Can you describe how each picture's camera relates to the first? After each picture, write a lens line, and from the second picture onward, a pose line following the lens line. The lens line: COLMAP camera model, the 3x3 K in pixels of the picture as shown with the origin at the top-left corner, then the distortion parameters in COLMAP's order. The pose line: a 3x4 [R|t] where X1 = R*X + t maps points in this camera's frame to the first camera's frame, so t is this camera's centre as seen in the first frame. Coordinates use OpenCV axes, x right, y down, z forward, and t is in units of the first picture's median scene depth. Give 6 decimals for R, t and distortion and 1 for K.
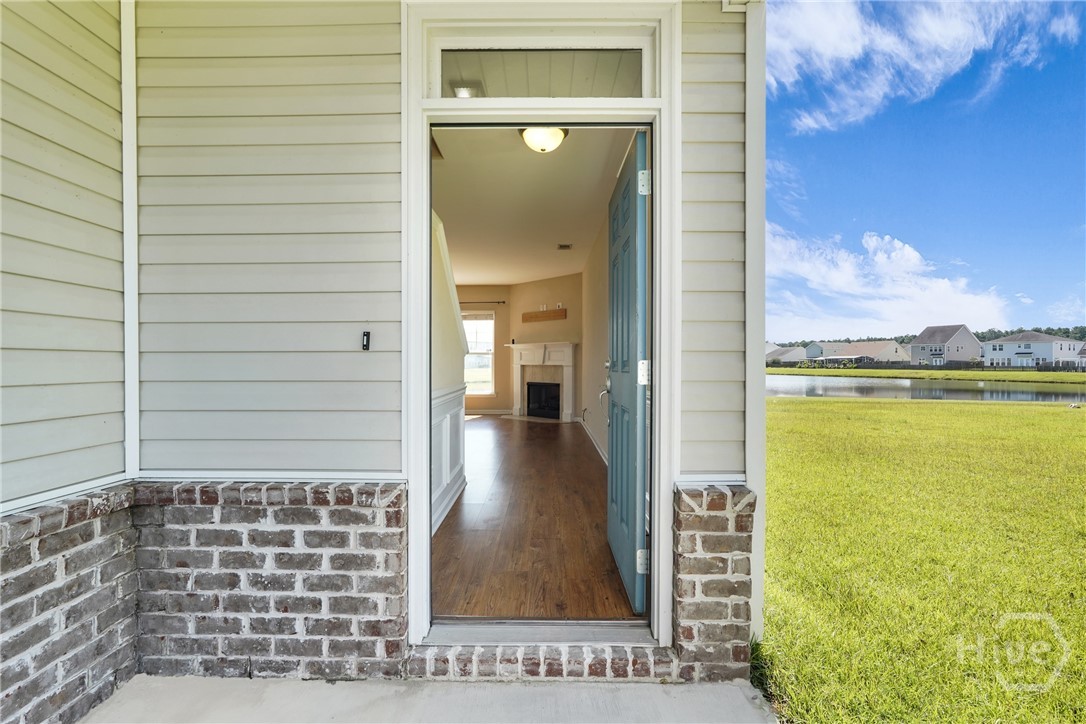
lens RADIAL K [[491.1, 0, 544.3], [0, 491.1, 365.6], [0, 0, 1]] dist [-0.000823, 0.000440]
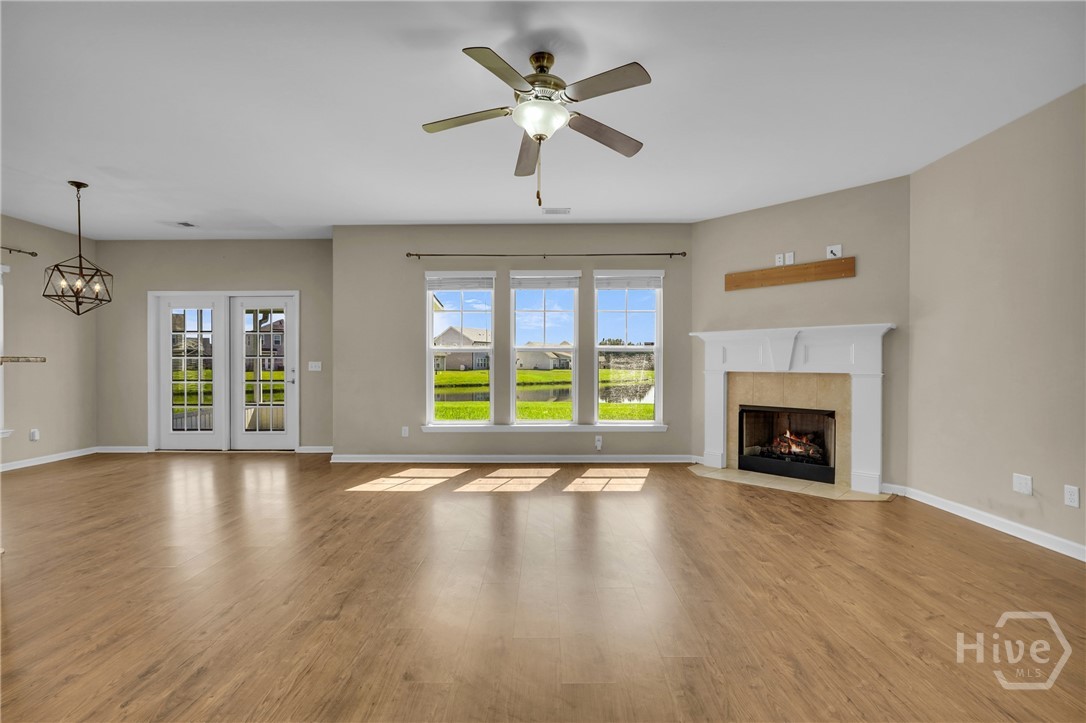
lens RADIAL K [[491.1, 0, 544.3], [0, 491.1, 365.1], [0, 0, 1]] dist [-0.000823, 0.000440]
pose [[0.999980, -0.001865, 0.006123, -0.243455], [0.001873, 0.999997, -0.001301, -0.008379], [-0.006120, 0.001312, 0.999980, 0.481707]]
